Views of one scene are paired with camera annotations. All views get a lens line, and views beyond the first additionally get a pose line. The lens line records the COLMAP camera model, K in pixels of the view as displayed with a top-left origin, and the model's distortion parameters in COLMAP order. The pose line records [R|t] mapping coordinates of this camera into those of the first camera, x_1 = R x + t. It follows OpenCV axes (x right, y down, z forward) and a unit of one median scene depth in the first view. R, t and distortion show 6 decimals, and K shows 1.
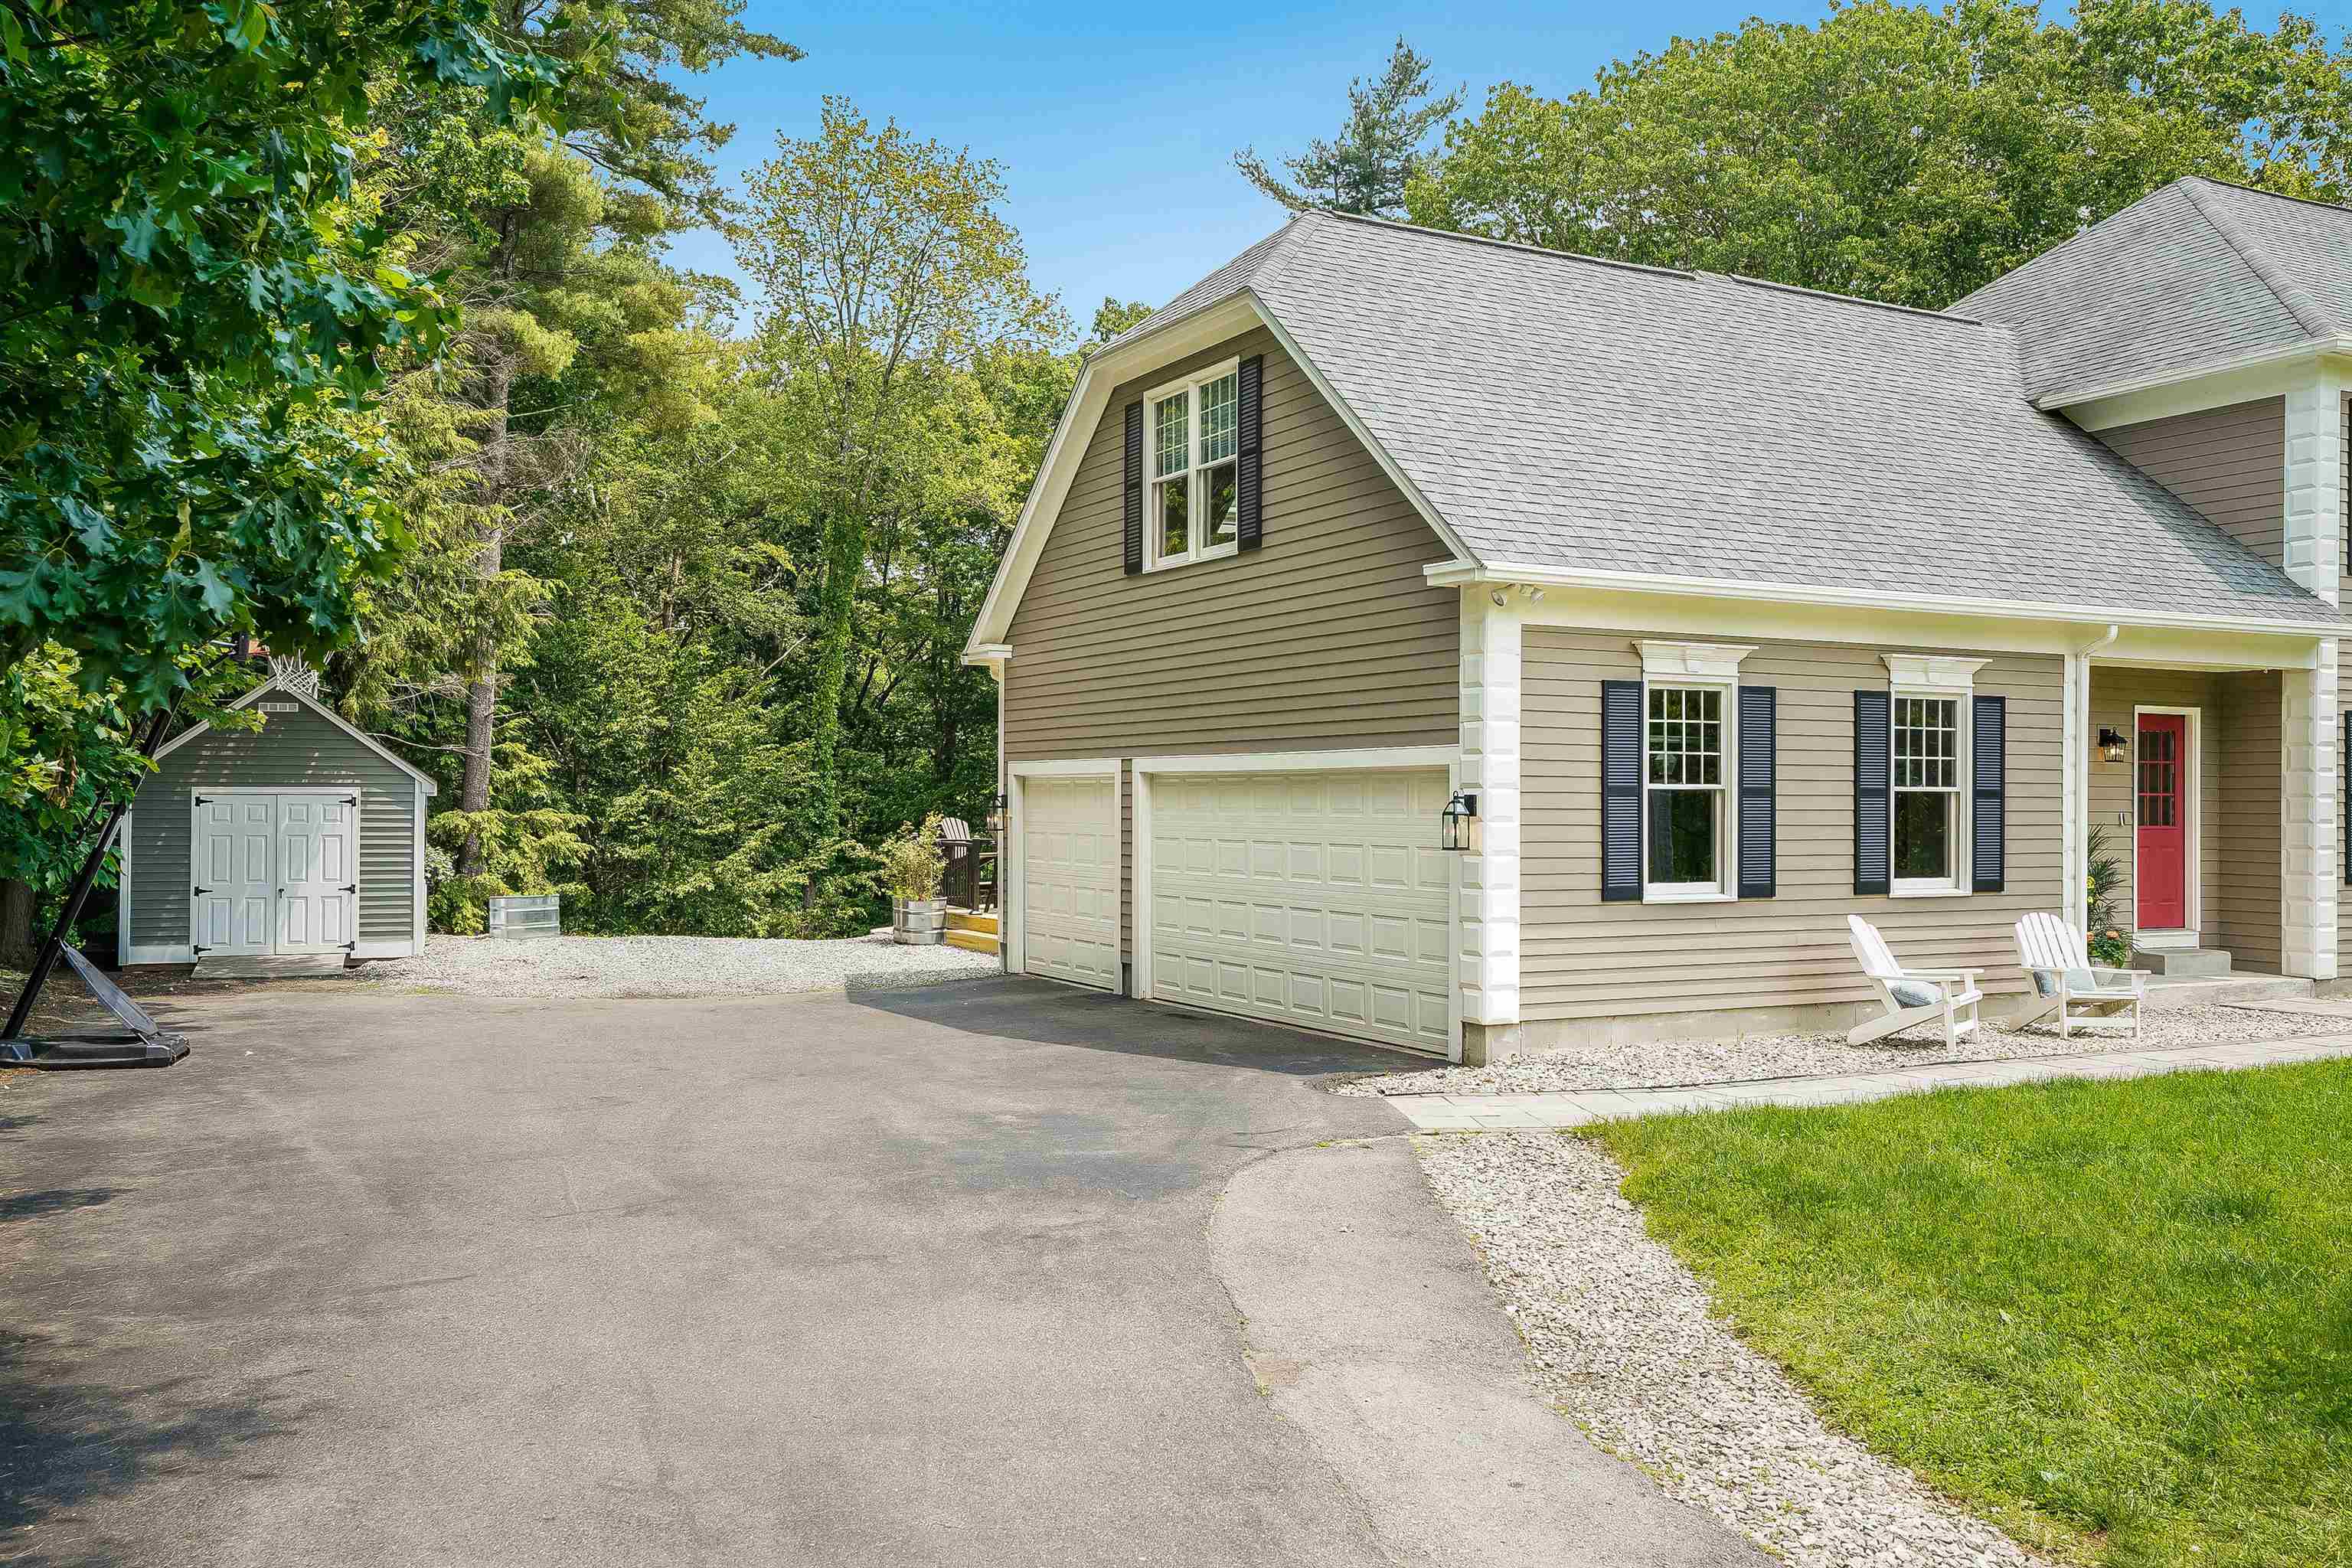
lens RADIAL K [[2023.2, 0, 1163.1], [0, 2023.2, 794.8], [0, 0, 1]] dist [0.010302, 0.001310]
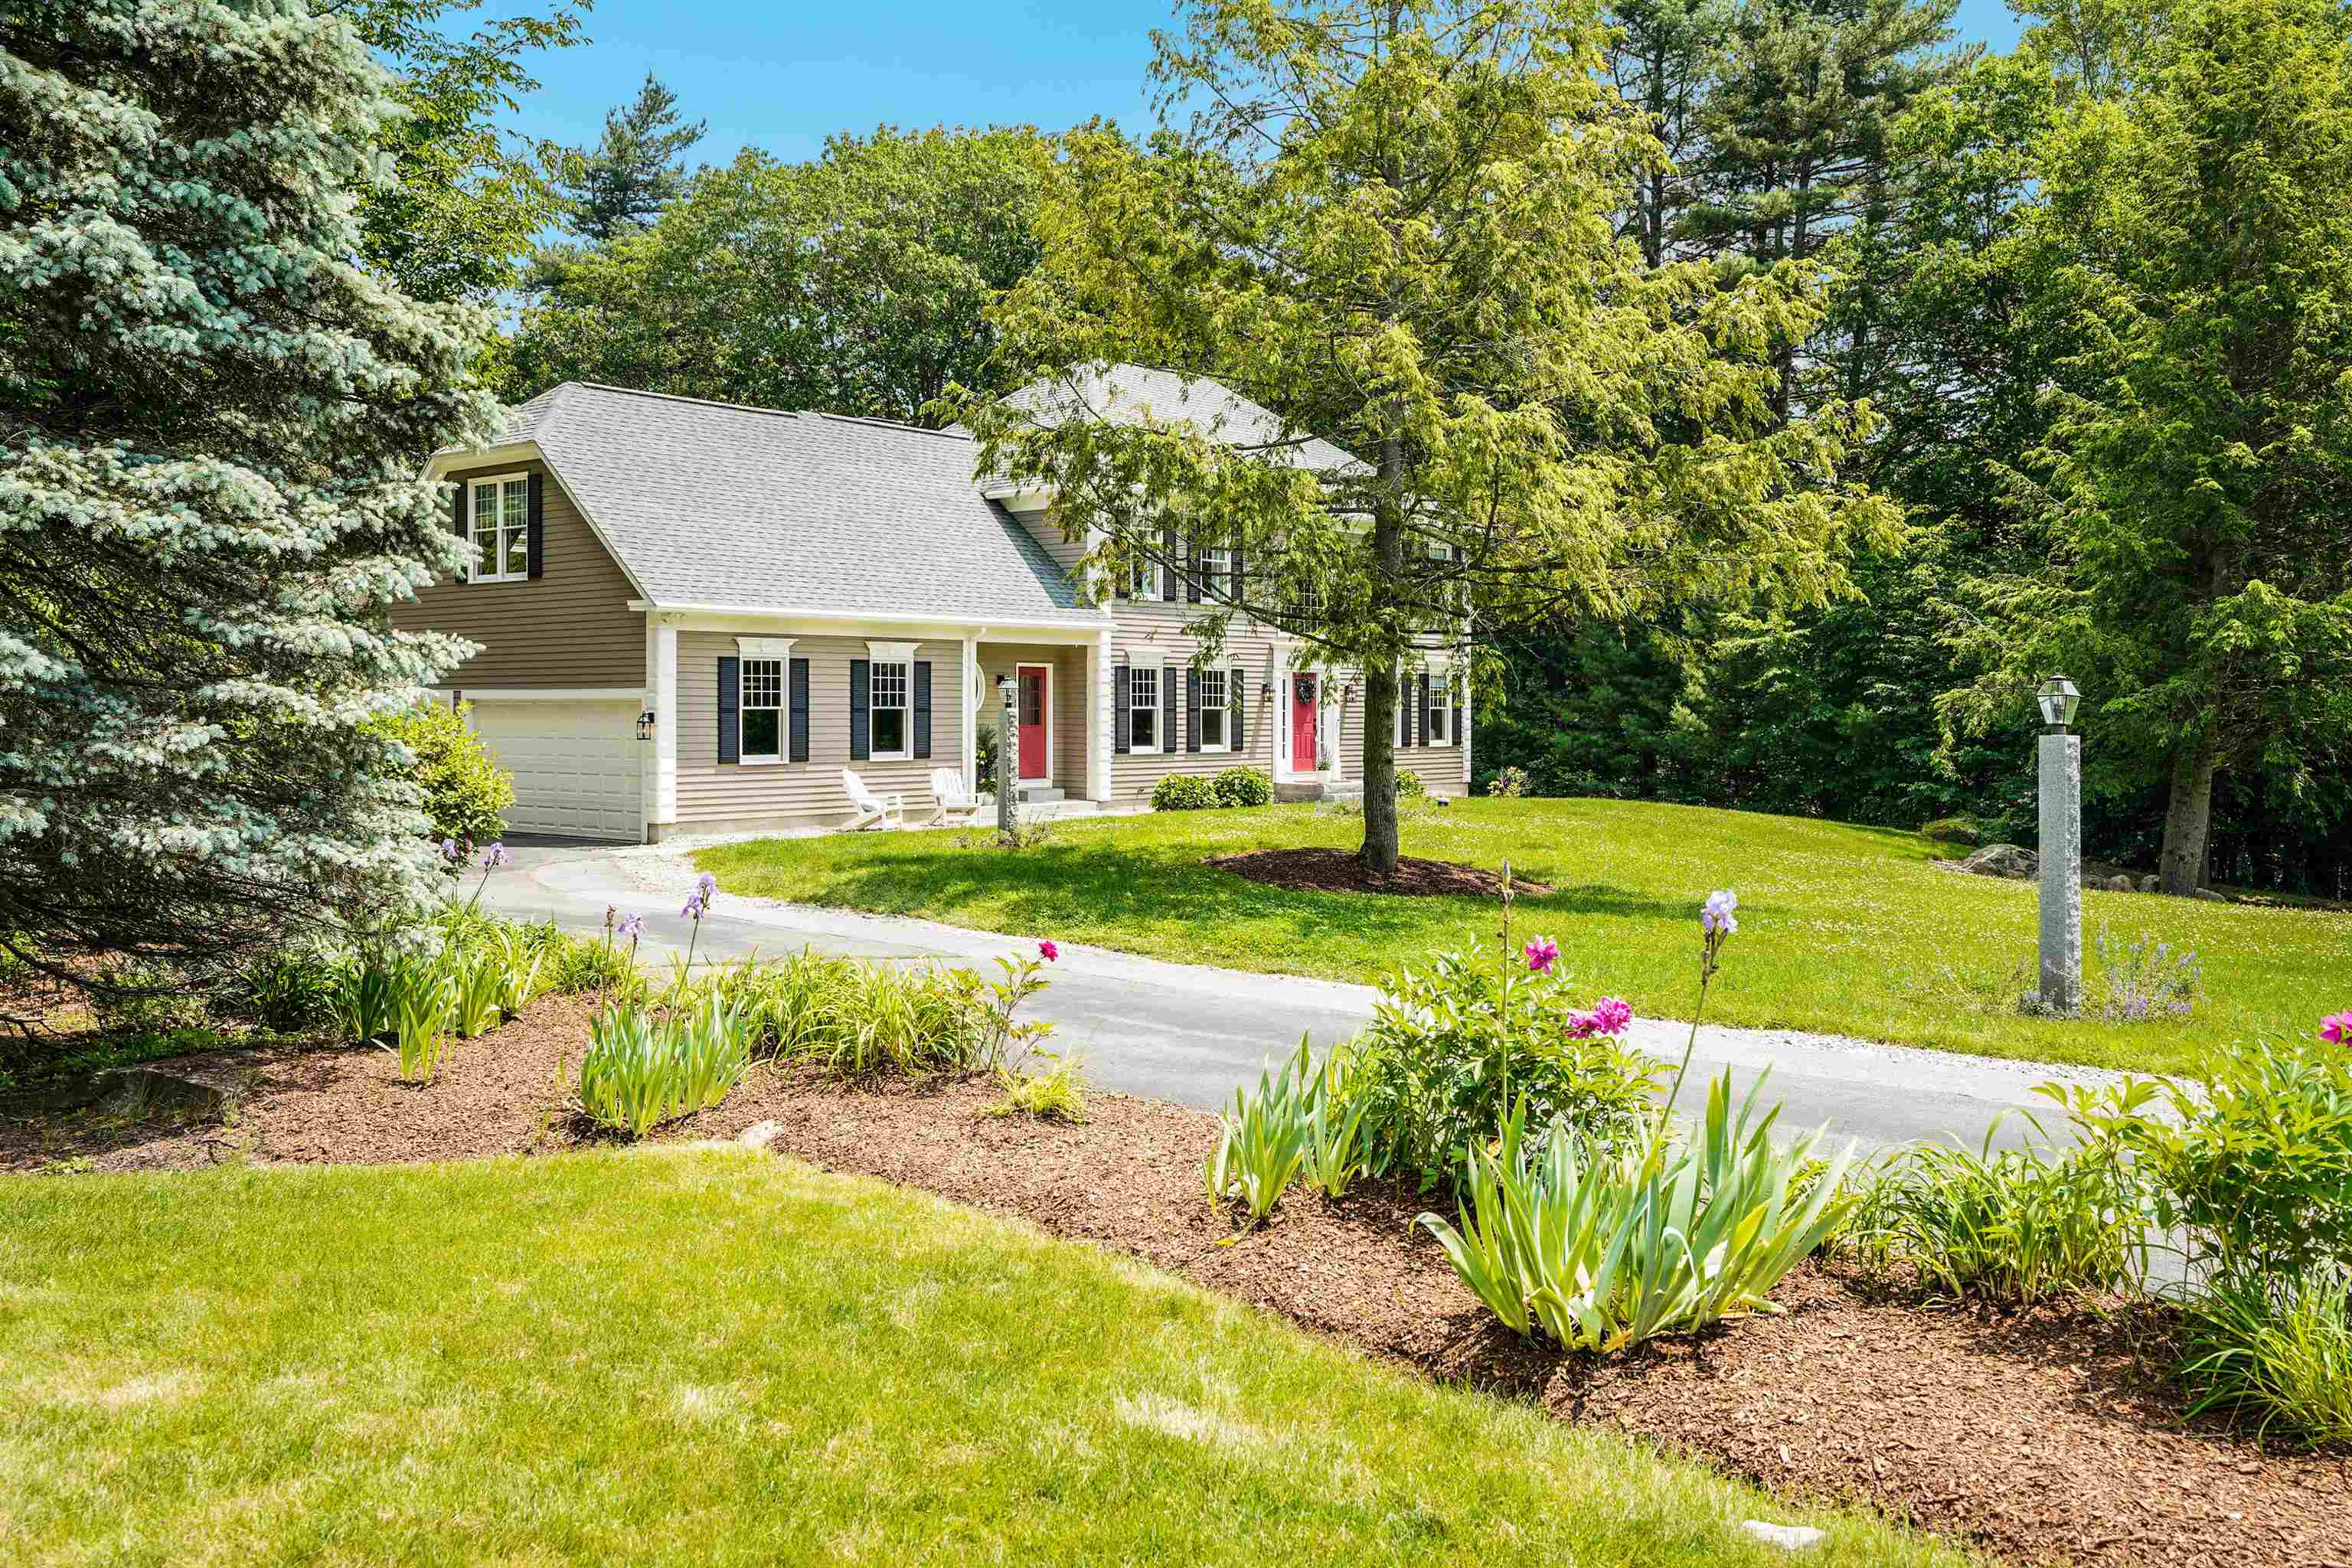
lens RADIAL K [[2023.2, 0, 1206.5], [0, 2023.2, 711.2], [0, 0, 1]] dist [0.010302, 0.001310]
pose [[0.931129, -0.006826, 0.364625, -0.065554], [0.005331, 0.999973, 0.005106, -0.008243], [-0.364650, -0.002811, 0.931140, -1.001178]]
